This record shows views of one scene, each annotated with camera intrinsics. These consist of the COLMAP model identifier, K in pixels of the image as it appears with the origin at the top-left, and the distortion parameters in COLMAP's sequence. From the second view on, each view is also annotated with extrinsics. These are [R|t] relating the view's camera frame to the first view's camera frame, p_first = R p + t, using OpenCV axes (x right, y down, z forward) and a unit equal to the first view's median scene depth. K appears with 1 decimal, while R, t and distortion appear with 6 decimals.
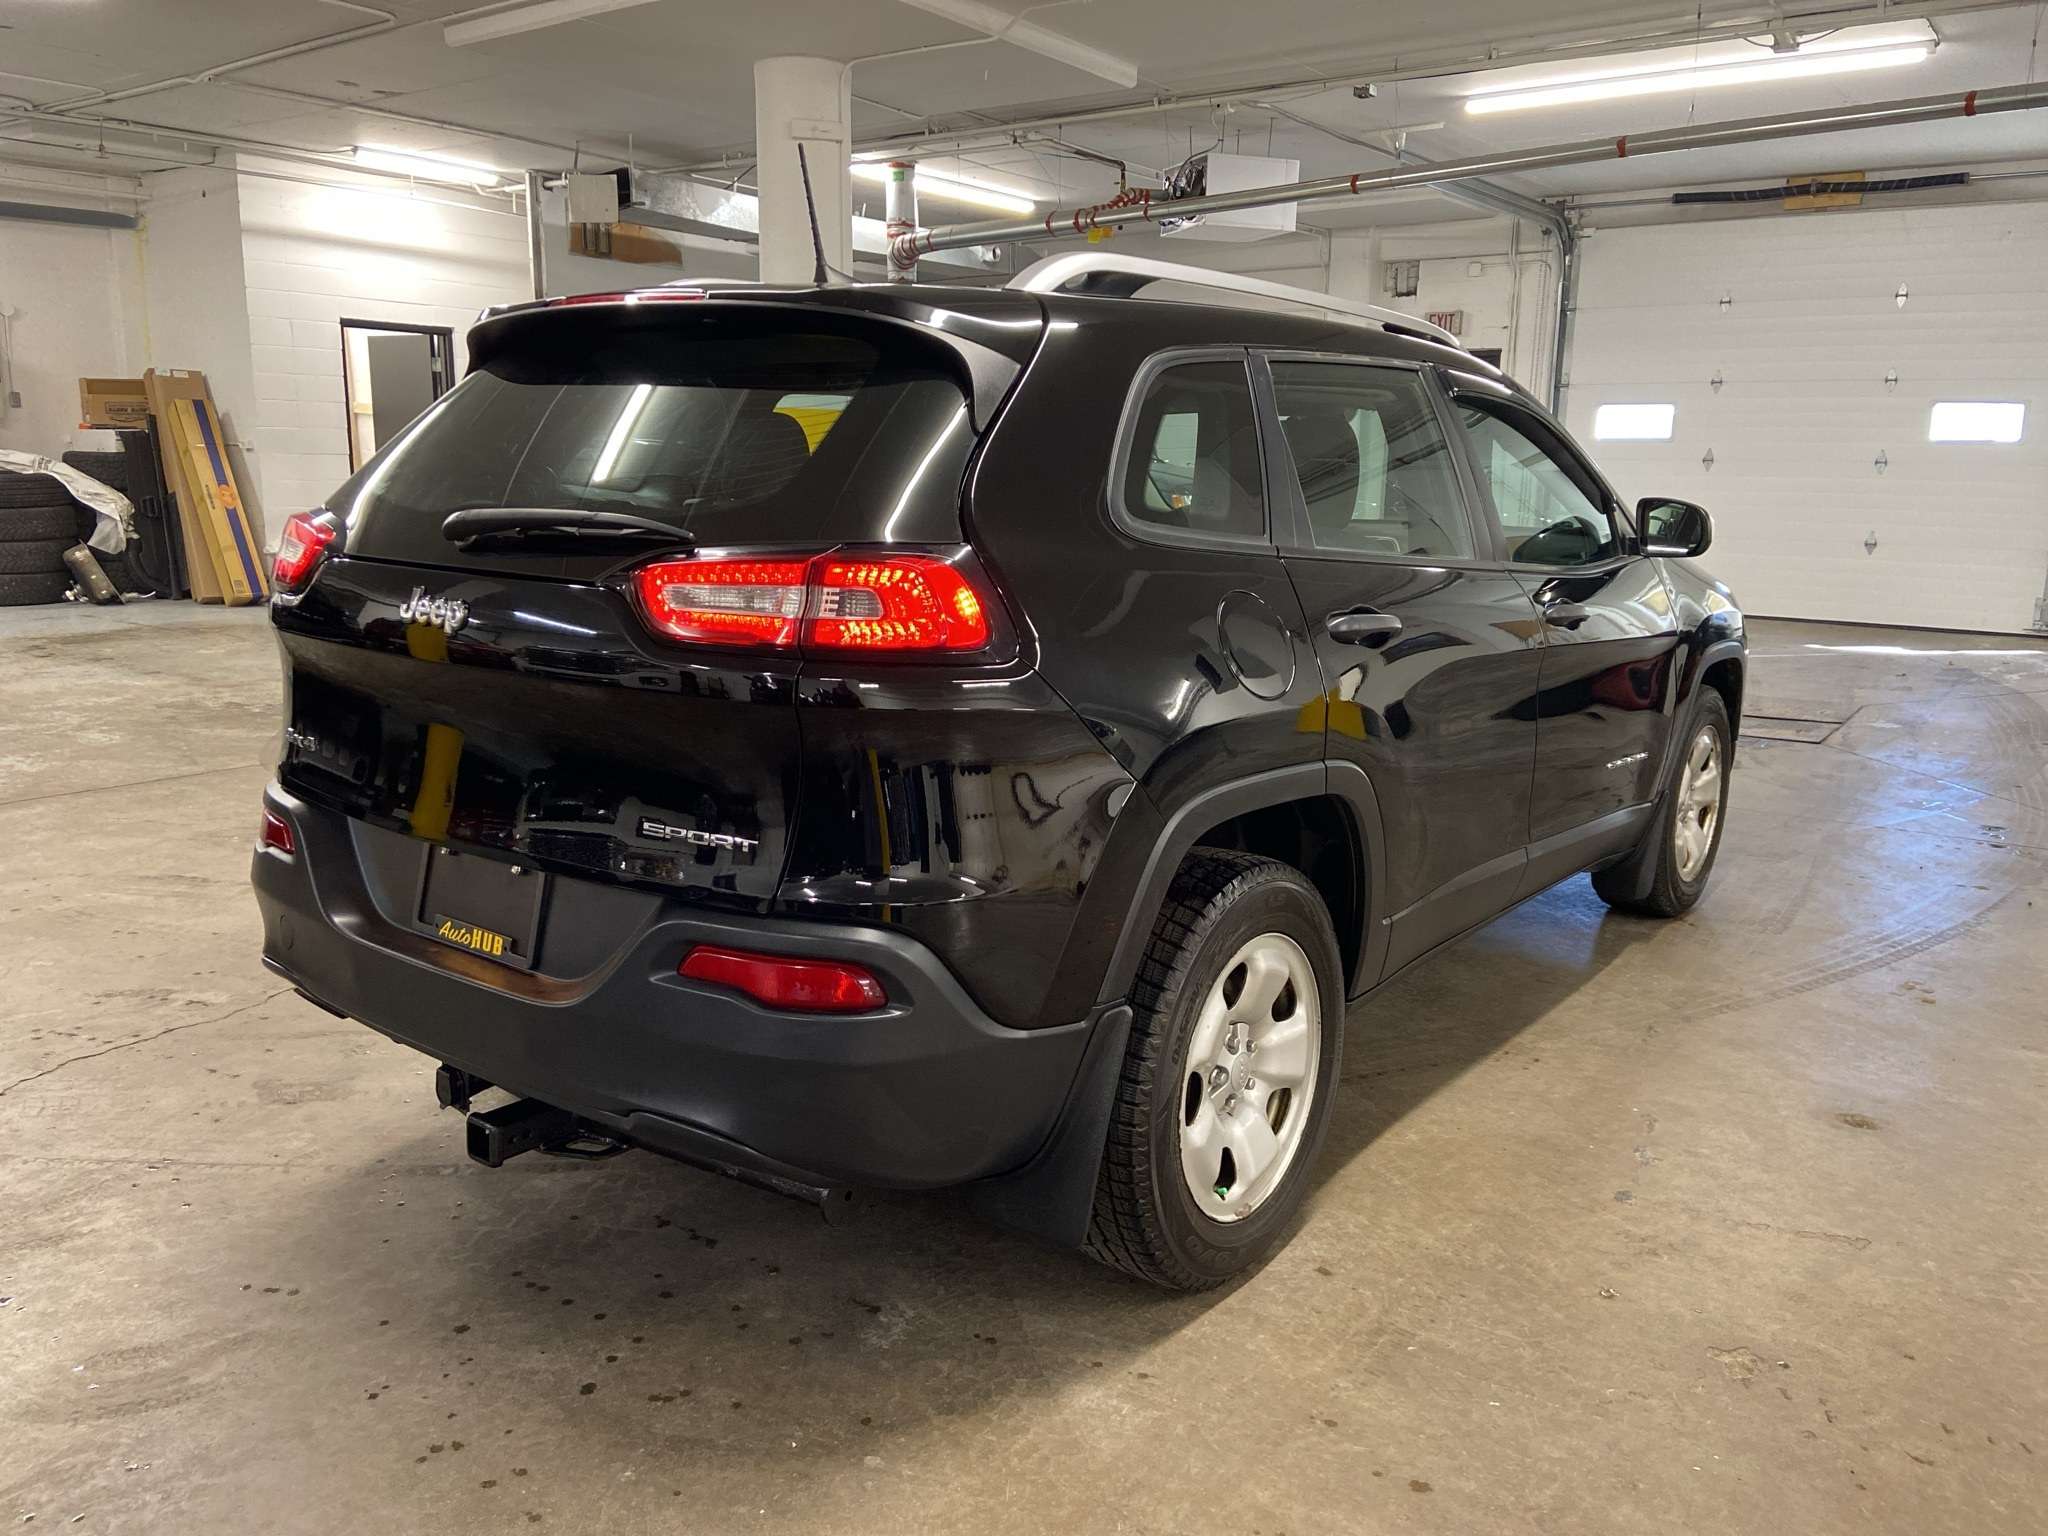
lens RADIAL K [[1524.5, 0, 1029.1], [0, 1524.5, 761.8], [0, 0, 1]] dist [0.123813, -0.149514]
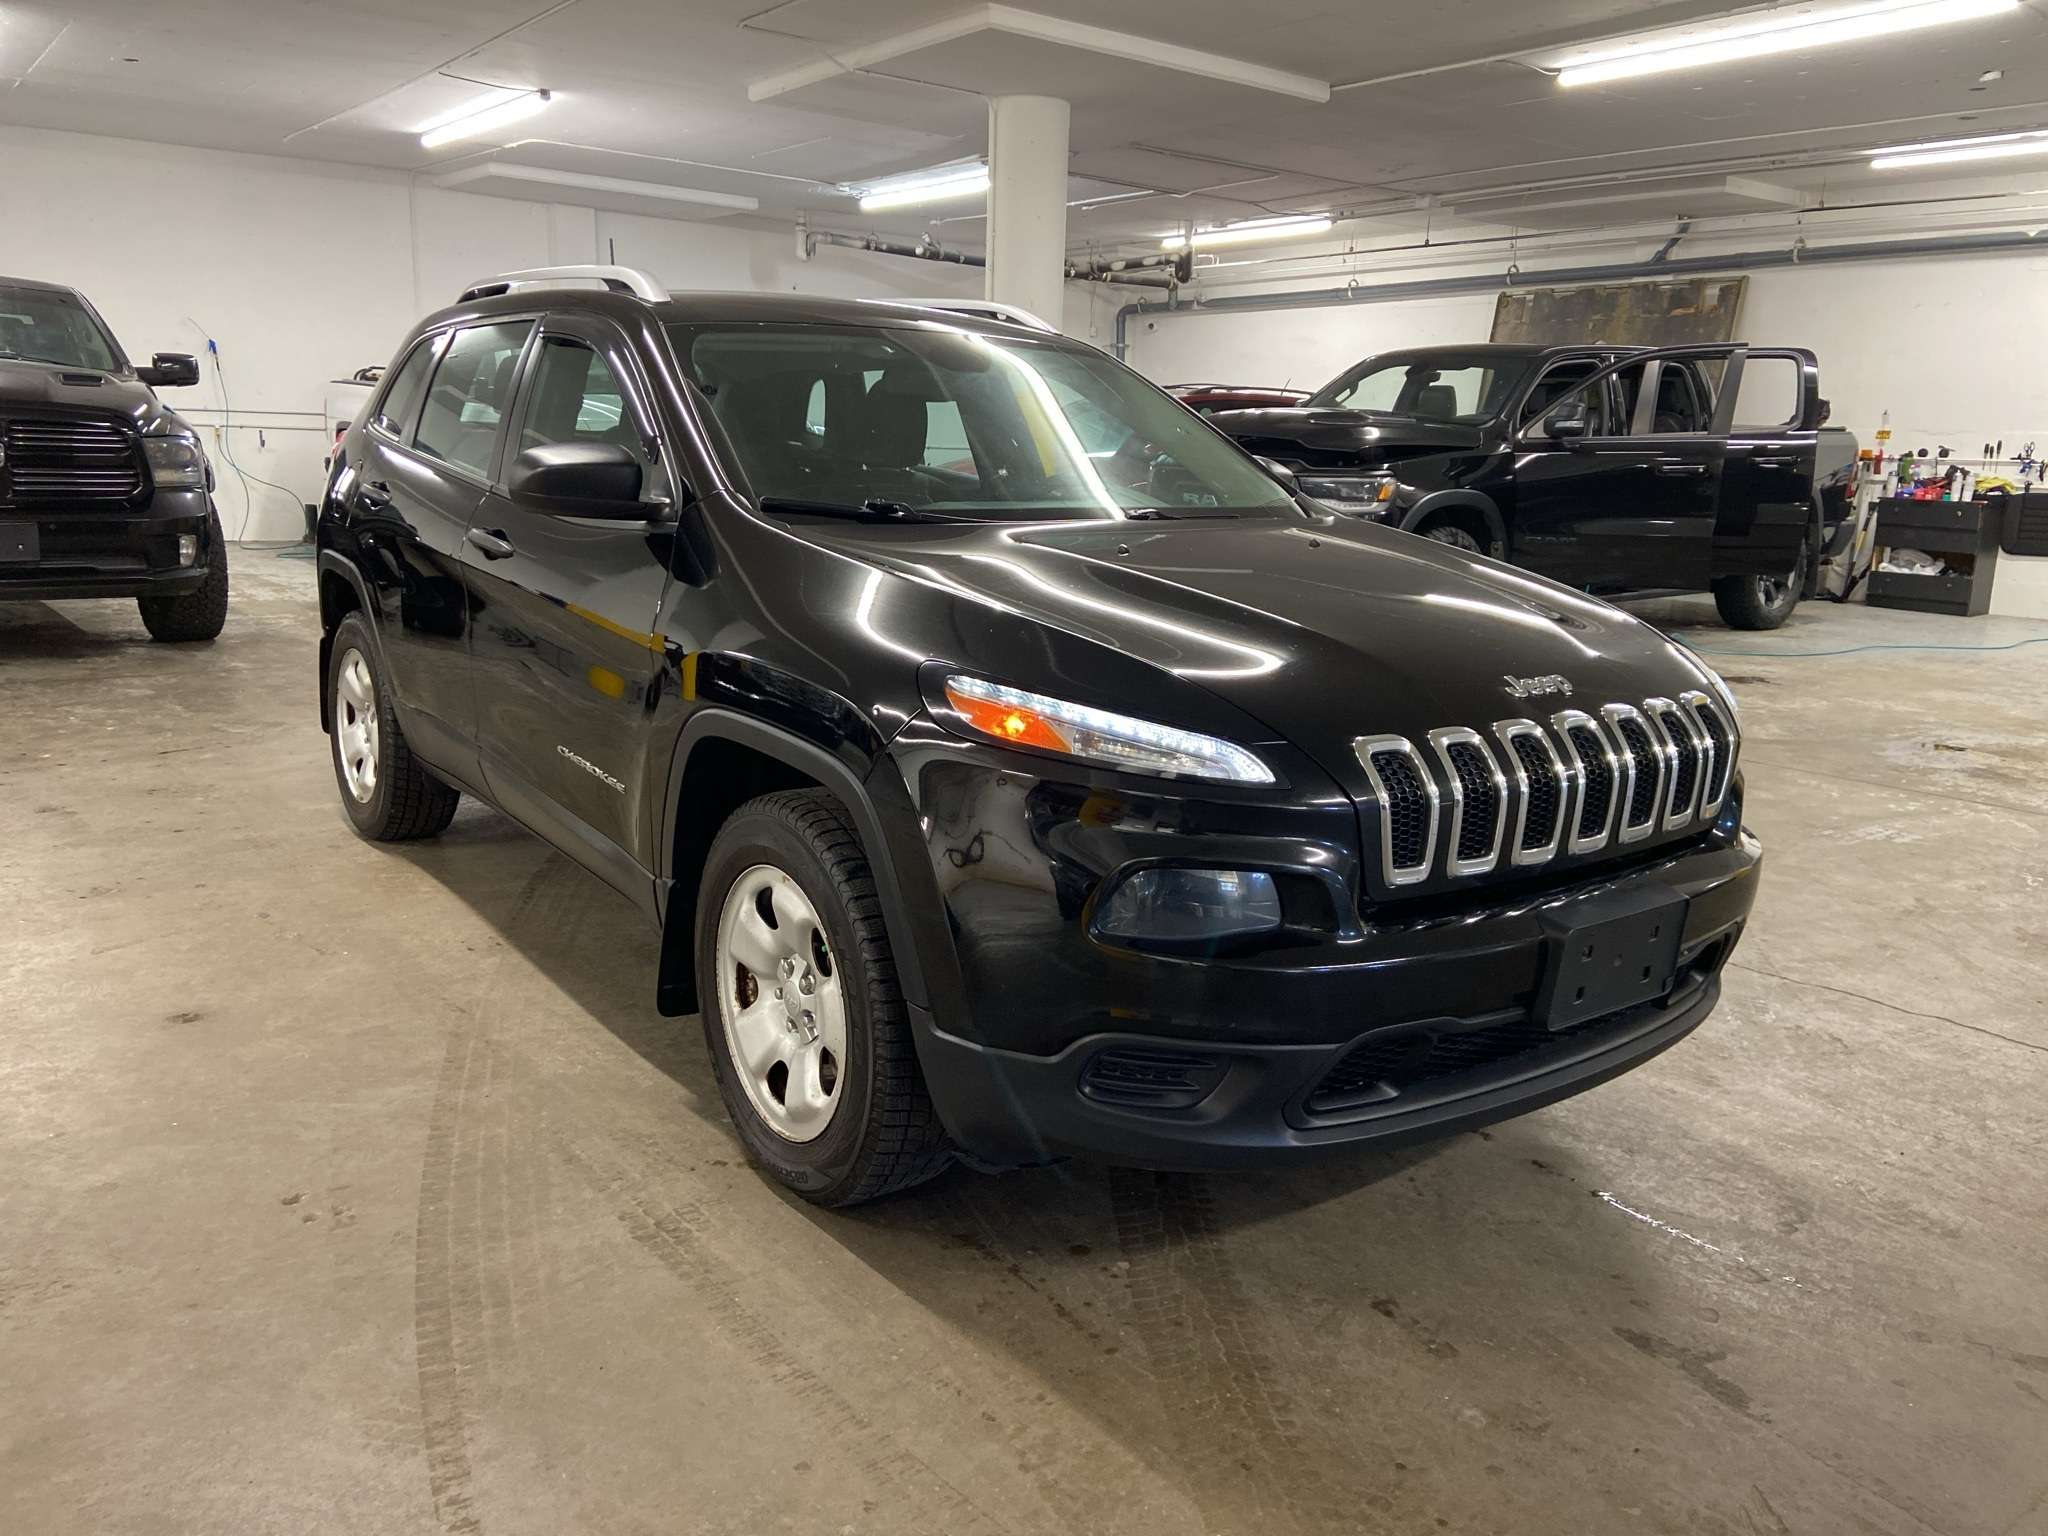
lens RADIAL K [[1524.5, 0, 1029.1], [0, 1524.5, 761.8], [0, 0, 1]] dist [0.123813, -0.149514]
pose [[-0.273992, 0.179440, -0.944844, 0.561004], [-0.227656, 0.942417, 0.244996, -0.131168], [0.934399, 0.282226, -0.217365, 0.718368]]
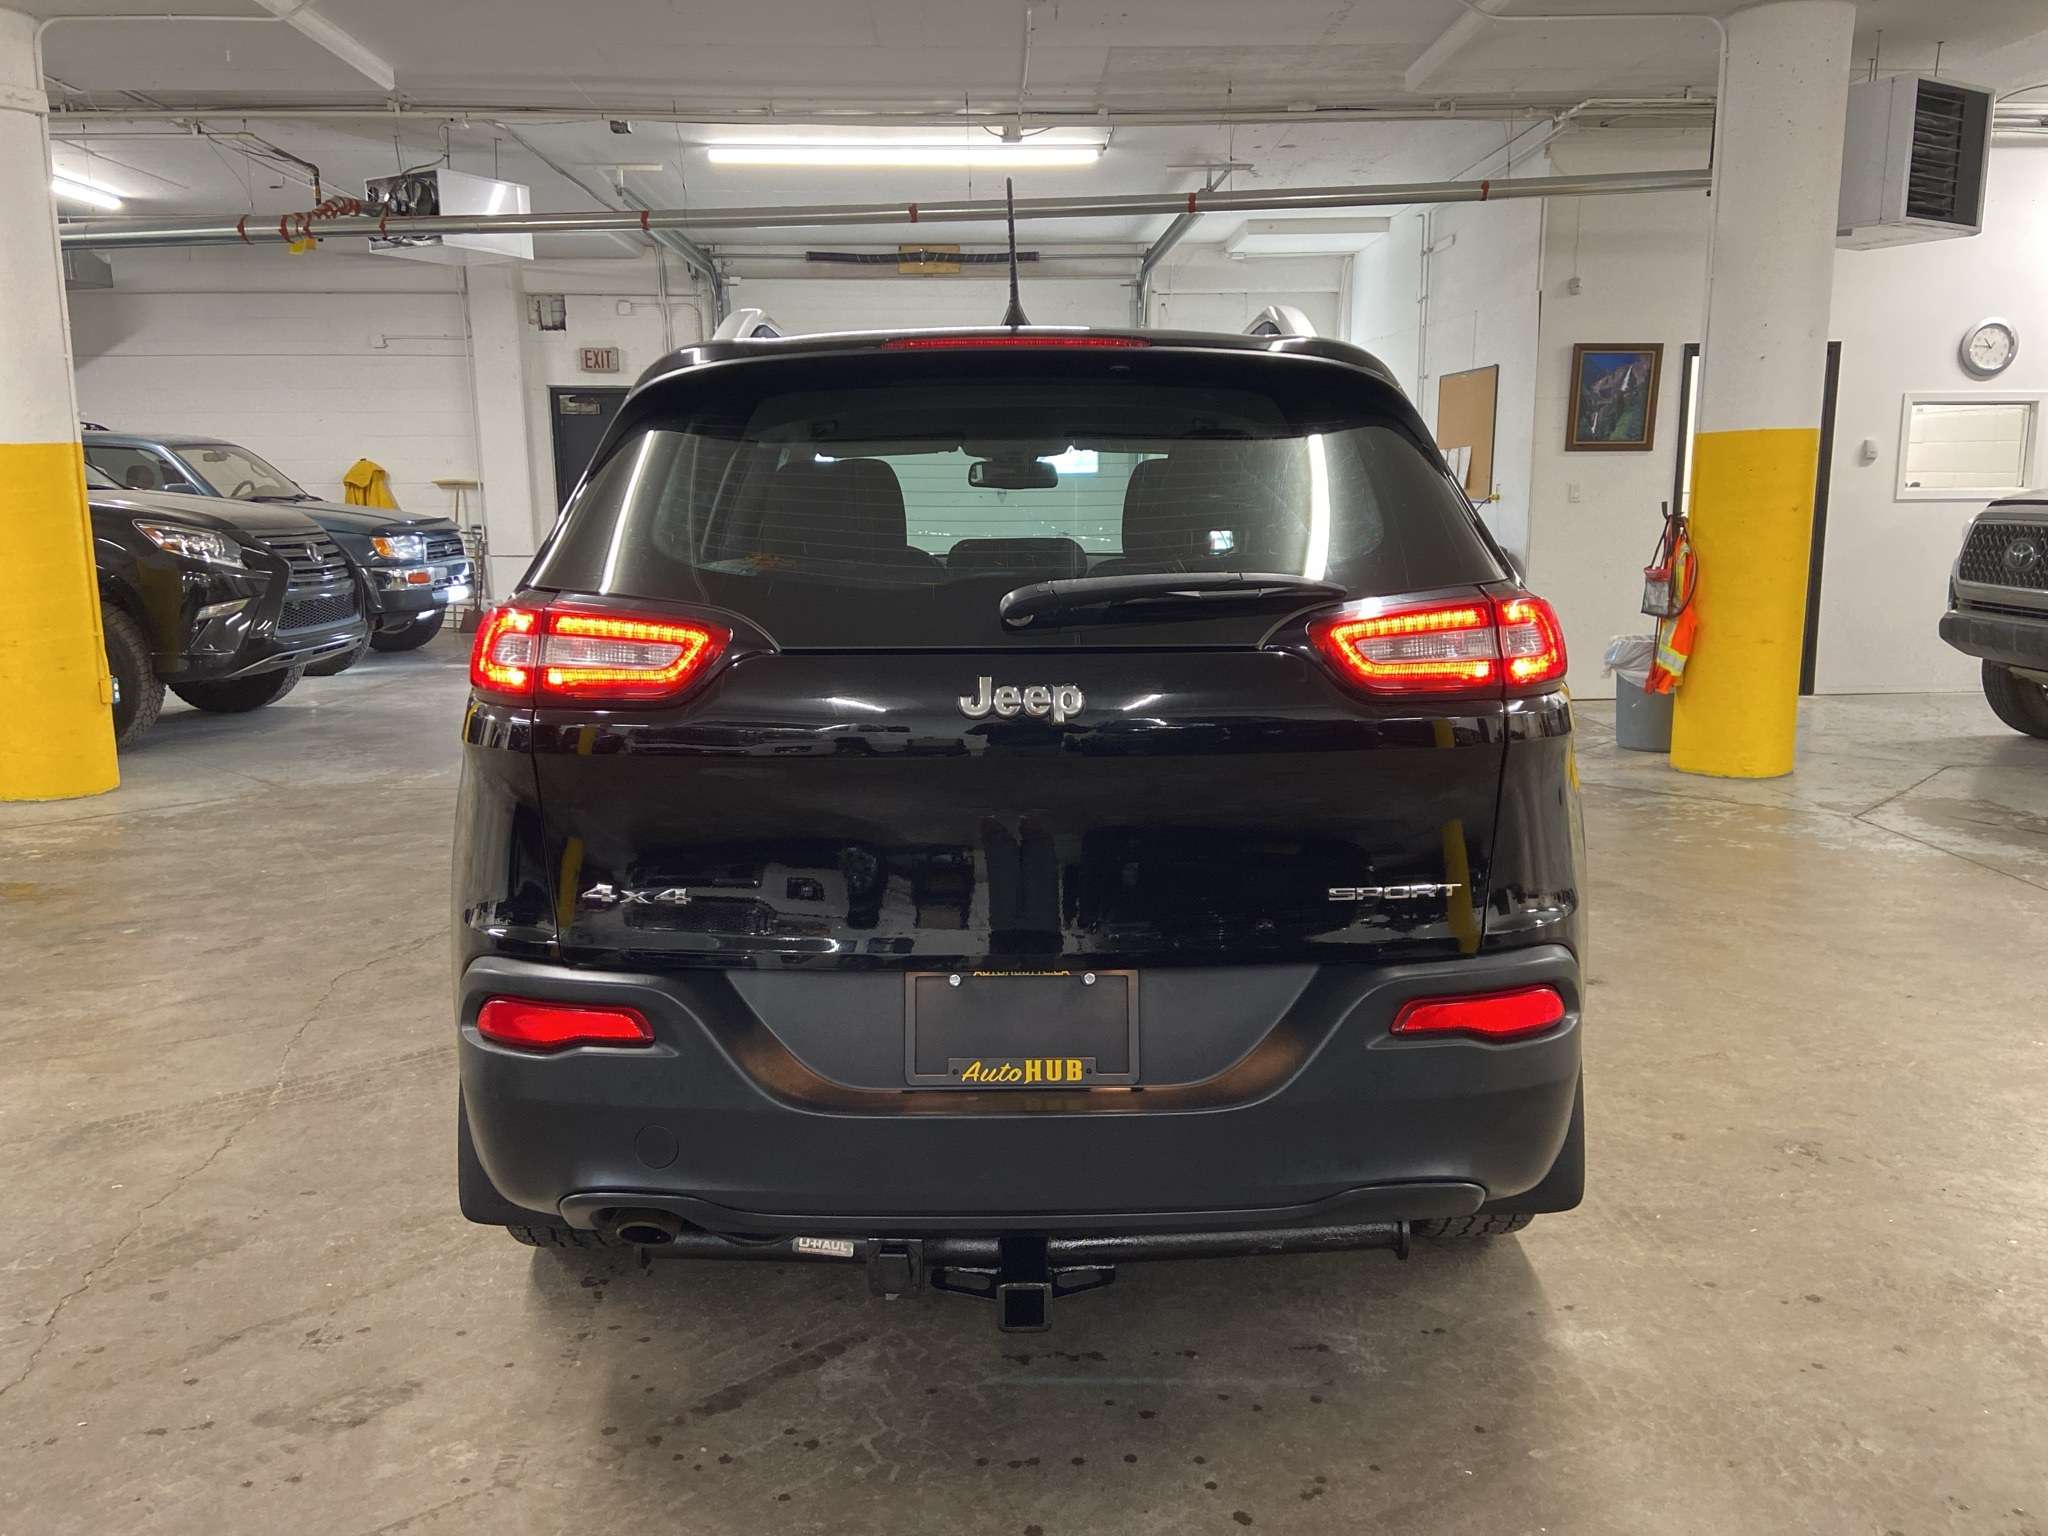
lens RADIAL K [[1524.5, 0, 1029.1], [0, 1524.5, 761.8], [0, 0, 1]] dist [0.123813, -0.149514]
pose [[0.792544, -0.130743, 0.595634, -0.257838], [0.142767, 0.989382, 0.027207, -0.024714], [-0.592867, 0.063474, 0.802795, 0.090123]]
